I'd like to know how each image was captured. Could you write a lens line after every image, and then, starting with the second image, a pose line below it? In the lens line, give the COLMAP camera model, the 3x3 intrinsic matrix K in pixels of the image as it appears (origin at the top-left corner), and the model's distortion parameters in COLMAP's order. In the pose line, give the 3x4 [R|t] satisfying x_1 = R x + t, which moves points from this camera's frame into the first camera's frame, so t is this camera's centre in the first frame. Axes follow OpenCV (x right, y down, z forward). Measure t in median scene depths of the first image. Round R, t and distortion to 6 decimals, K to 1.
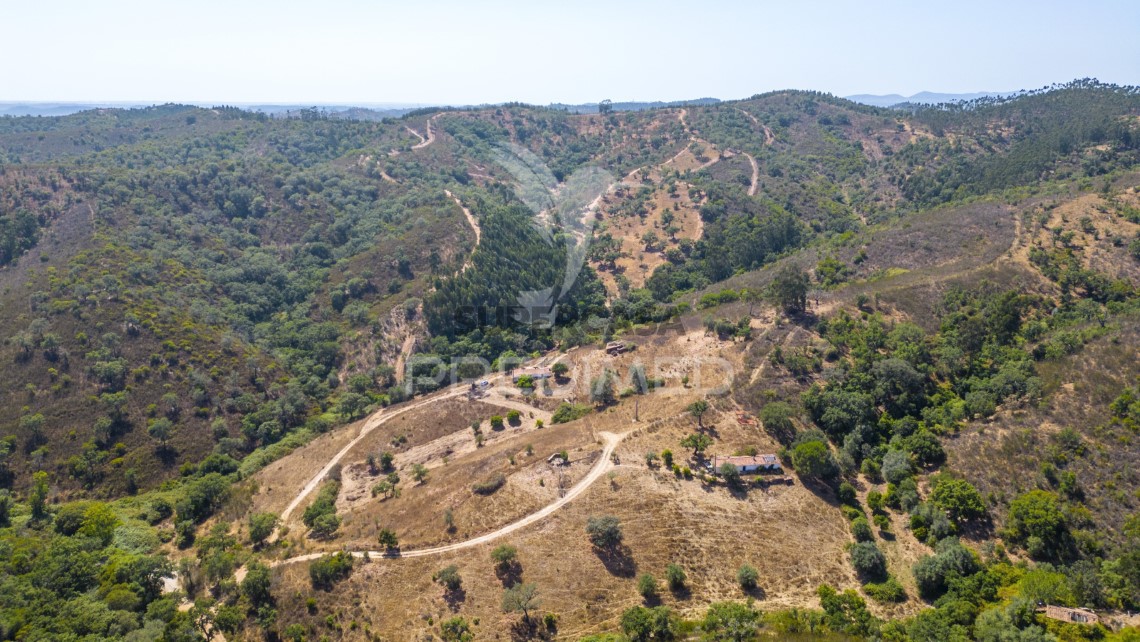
lens RADIAL K [[788.6, 0, 574.9], [0, 788.6, 321.5], [0, 0, 1]] dist [0.104108, -0.117955]
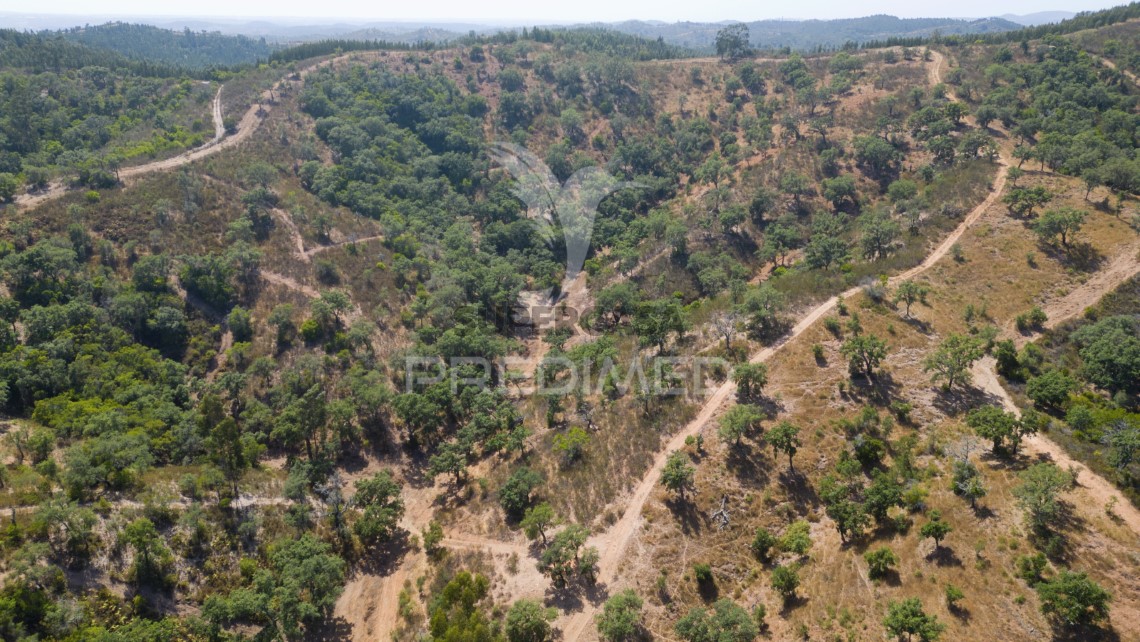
lens RADIAL K [[794.0, 0, 573.8], [0, 794.0, 316.4], [0, 0, 1]] dist [0.082094, -0.083637]
pose [[0.986693, 0.061893, -0.150352, 0.030359], [-0.048610, 0.994712, 0.090471, -0.172676], [0.155156, -0.081959, 0.984484, 0.601428]]
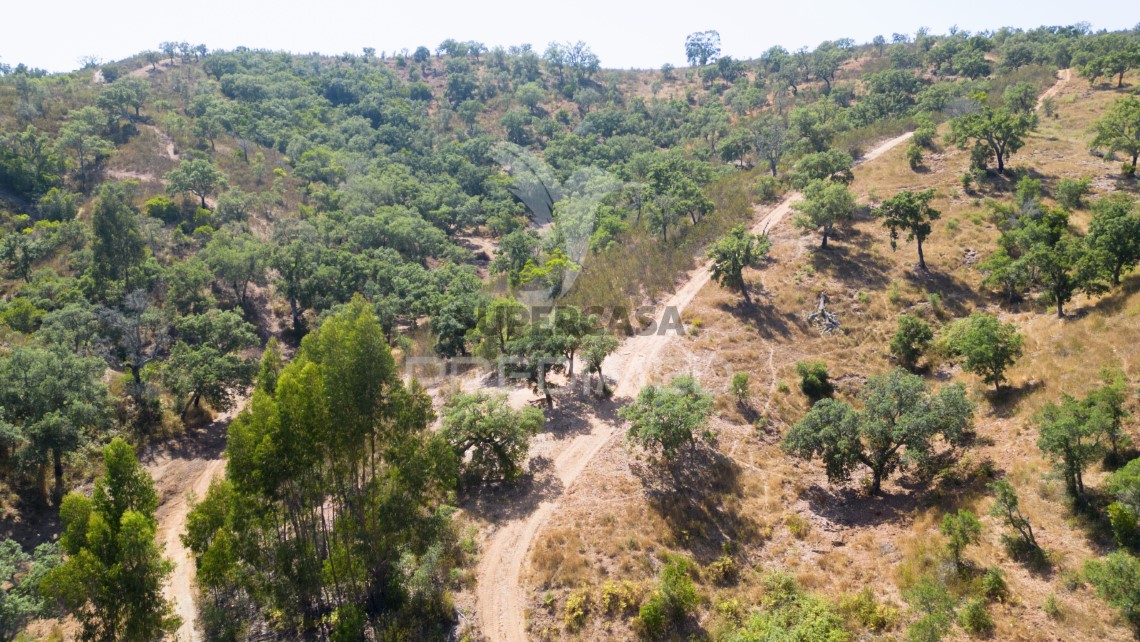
lens RADIAL K [[788.6, 0, 574.9], [0, 788.6, 321.5], [0, 0, 1]] dist [0.104108, -0.117955]
pose [[0.994827, 0.016511, -0.100235, 0.018361], [-0.026142, 0.995081, -0.095548, -0.106549], [0.098164, 0.097674, 0.990365, 0.672207]]
